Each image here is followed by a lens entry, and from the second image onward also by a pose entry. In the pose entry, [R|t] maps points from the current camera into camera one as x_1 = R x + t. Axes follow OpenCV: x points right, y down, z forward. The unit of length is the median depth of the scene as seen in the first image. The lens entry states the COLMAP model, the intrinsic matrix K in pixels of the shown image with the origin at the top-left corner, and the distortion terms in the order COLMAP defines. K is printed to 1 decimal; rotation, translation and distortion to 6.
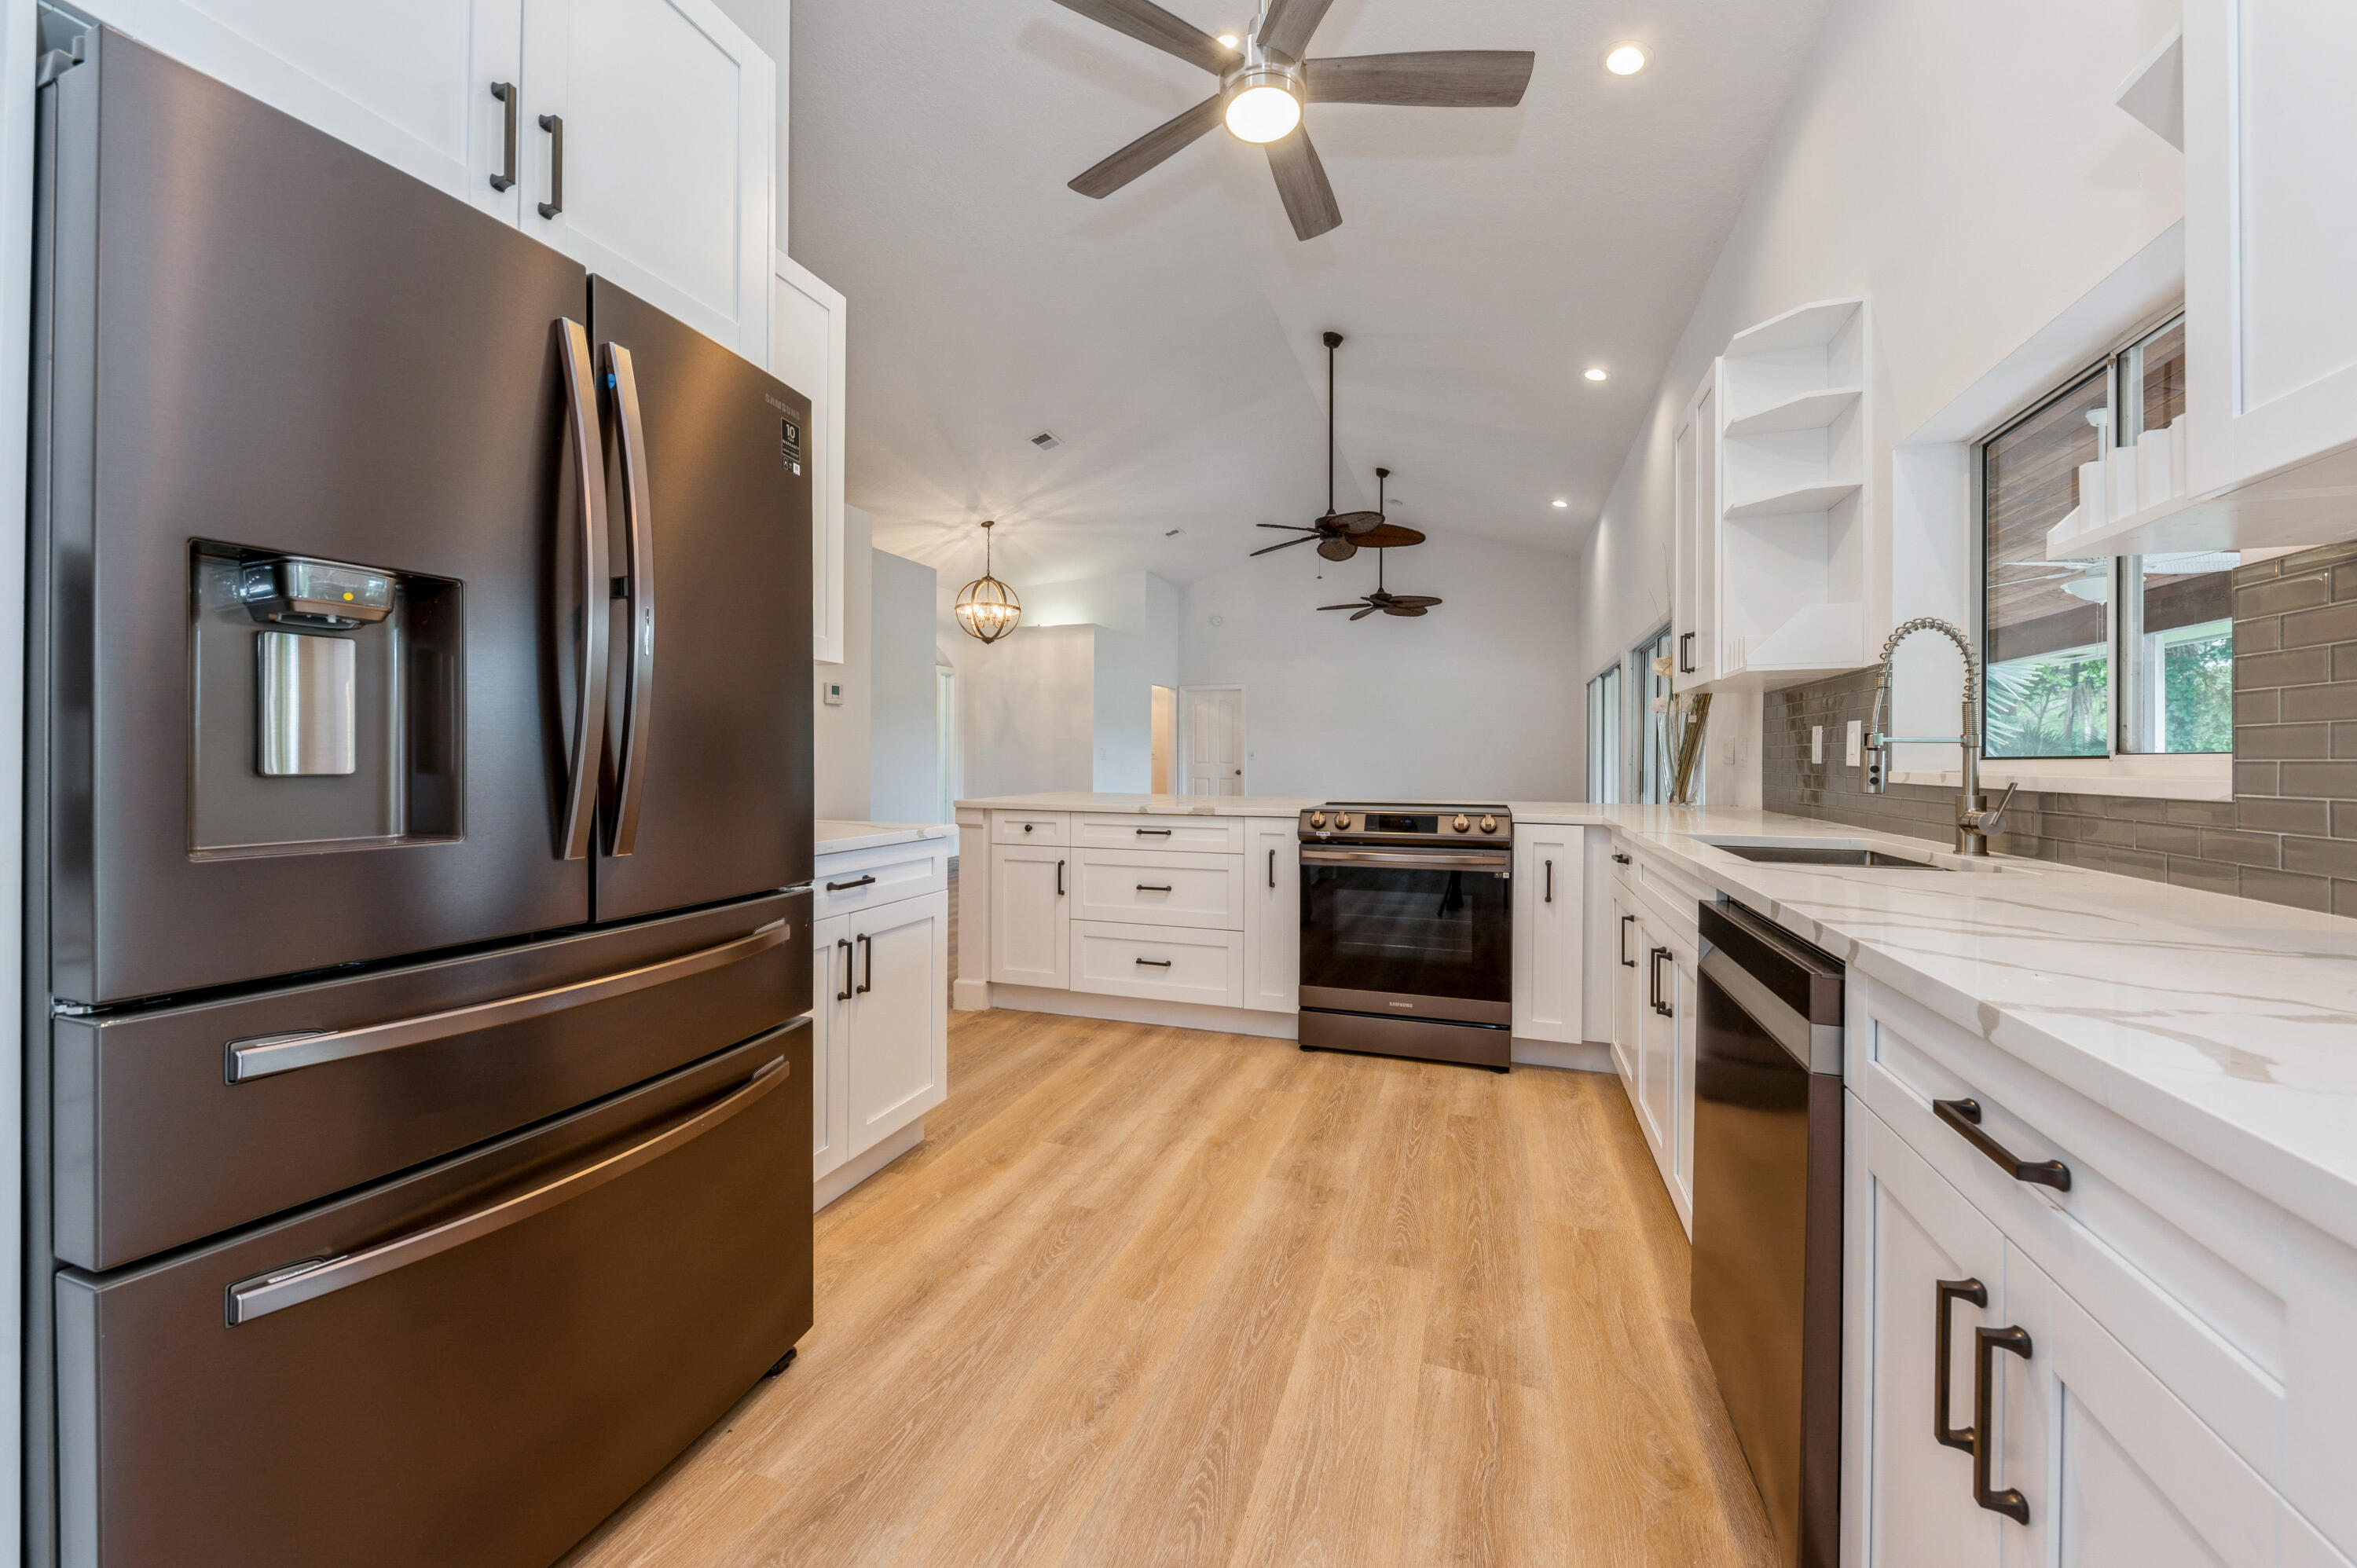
lens RADIAL K [[899.0, 0, 1178.2], [0, 899.0, 757.2], [0, 0, 1]] dist [0.009055, -0.002900]
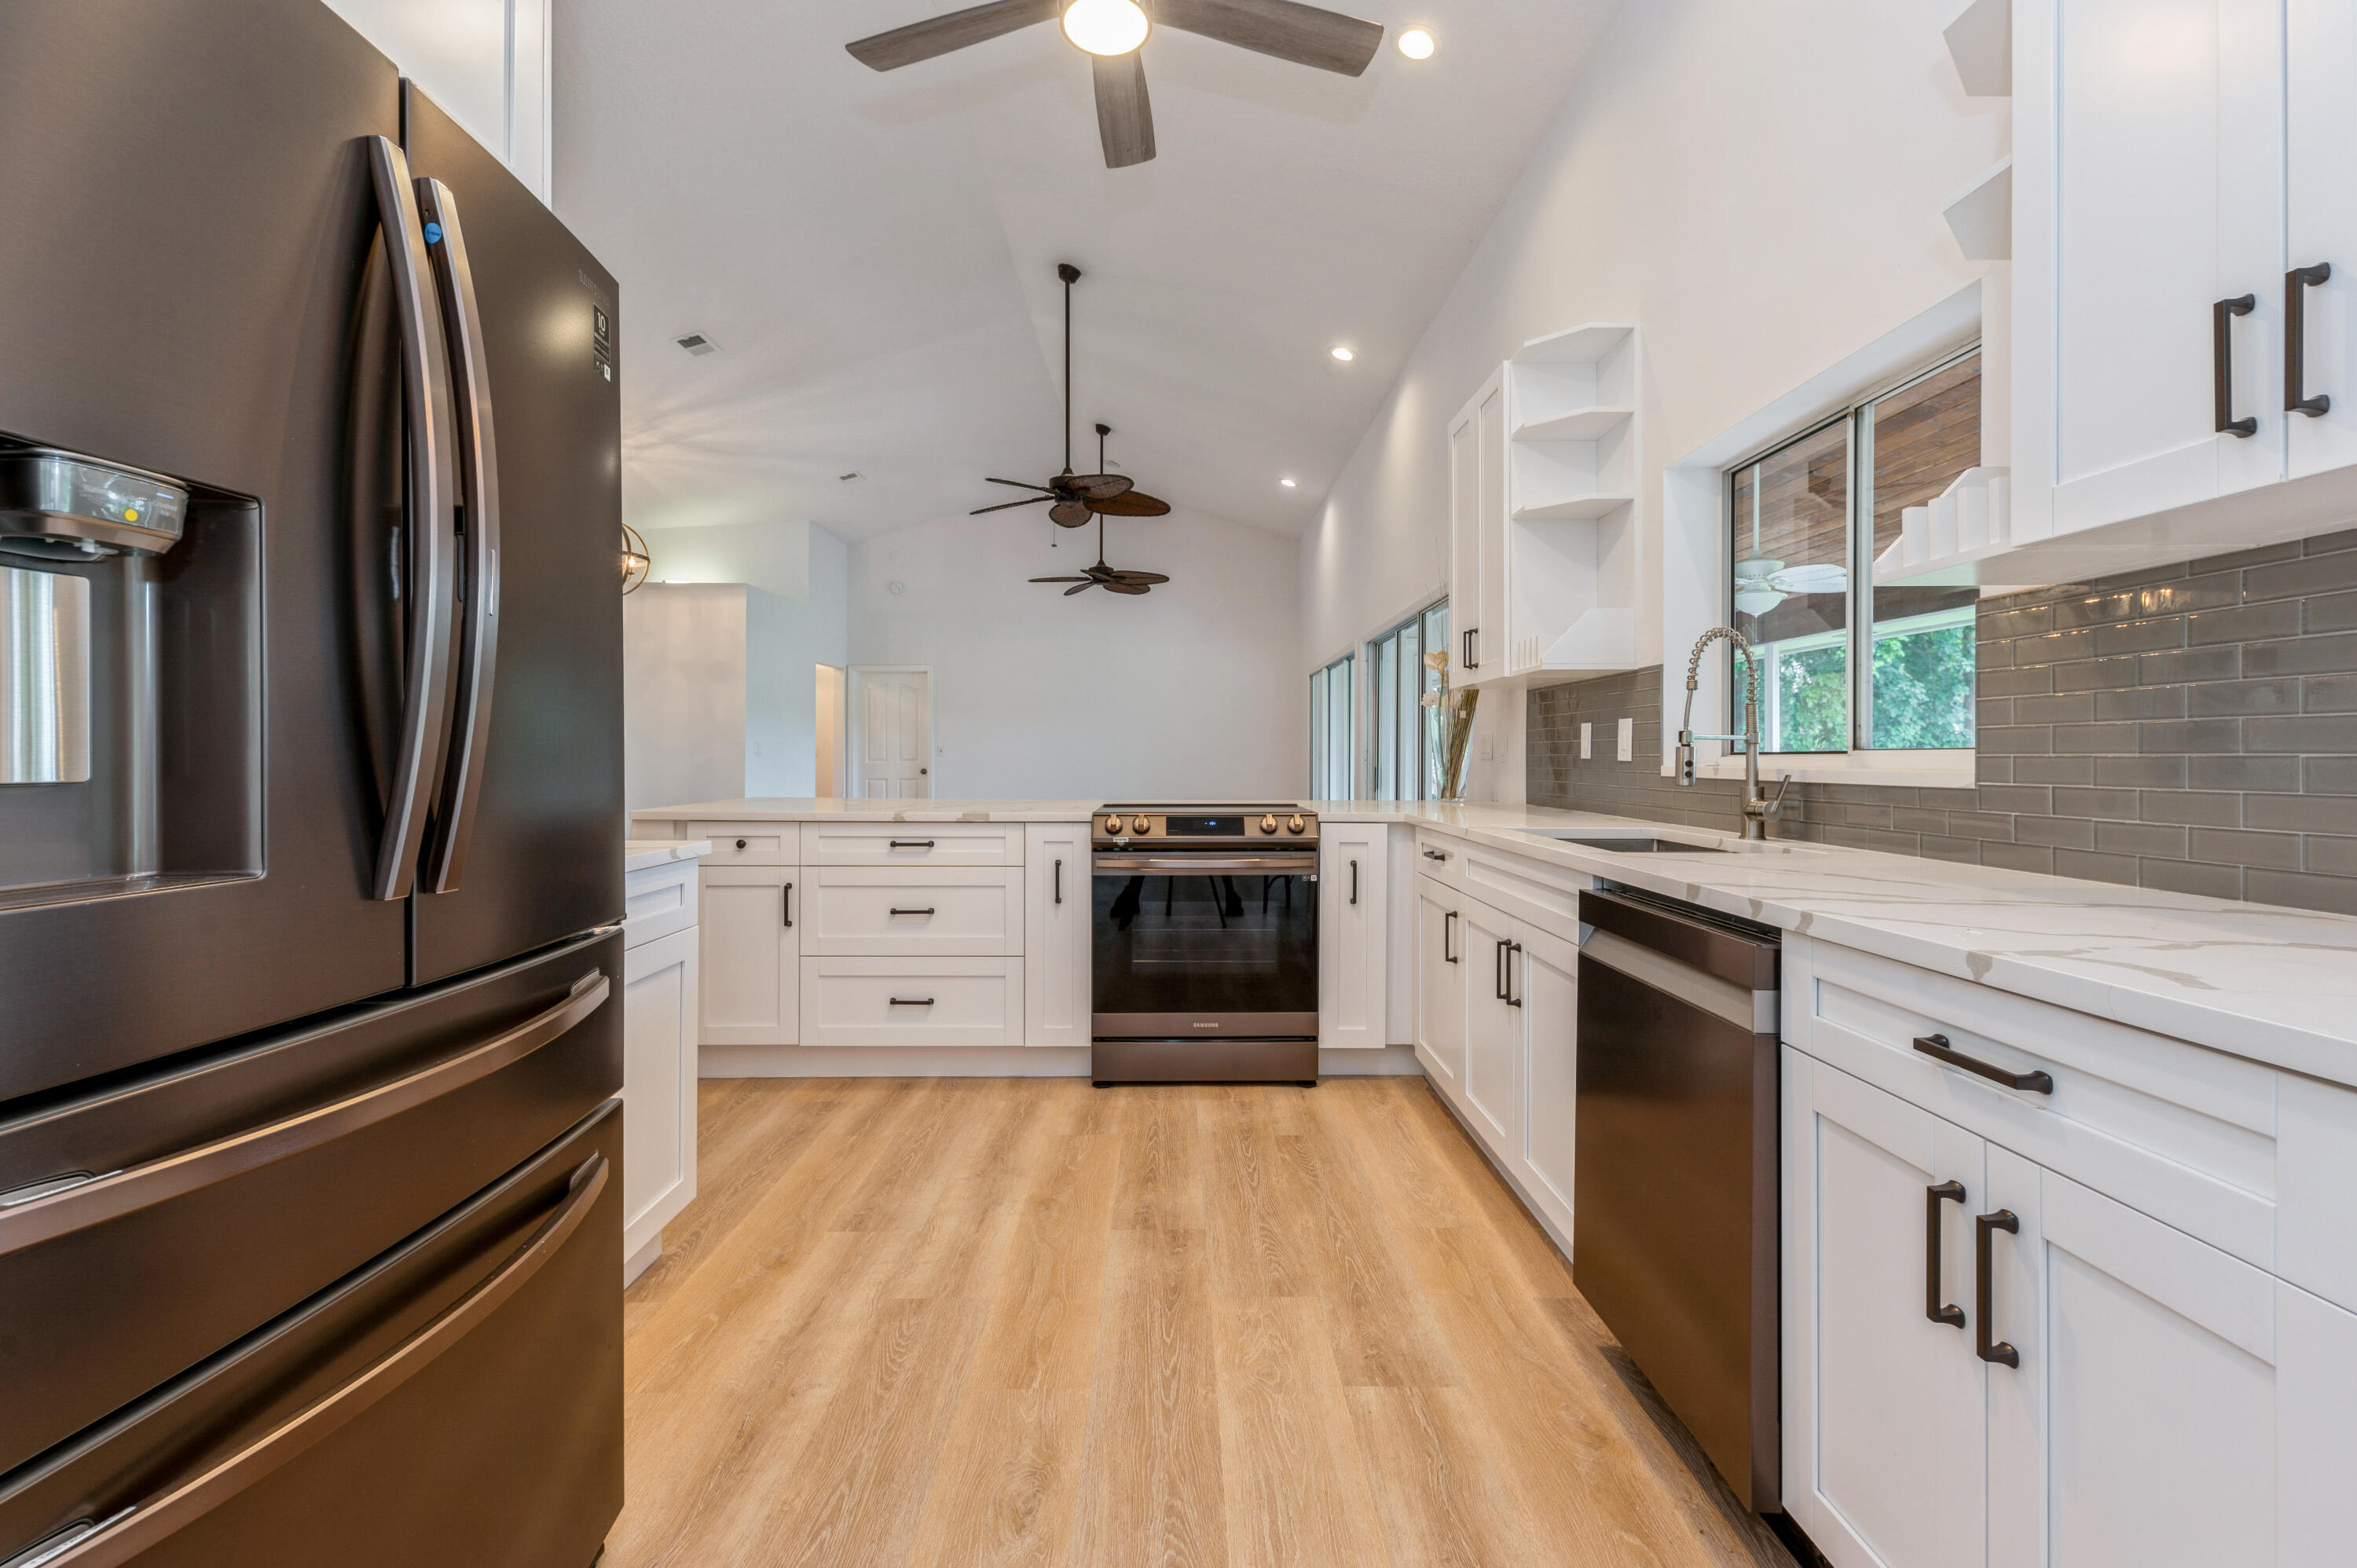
lens RADIAL K [[1055.9, 0, 1187.3], [0, 1055.9, 751.8], [0, 0, 1]] dist [0.011061, 0.003008]
pose [[0.940359, -0.001146, 0.340182, -0.179692], [0.001459, 0.999999, -0.000663, -0.001013], [-0.340181, 0.001120, 0.940359, -0.001223]]
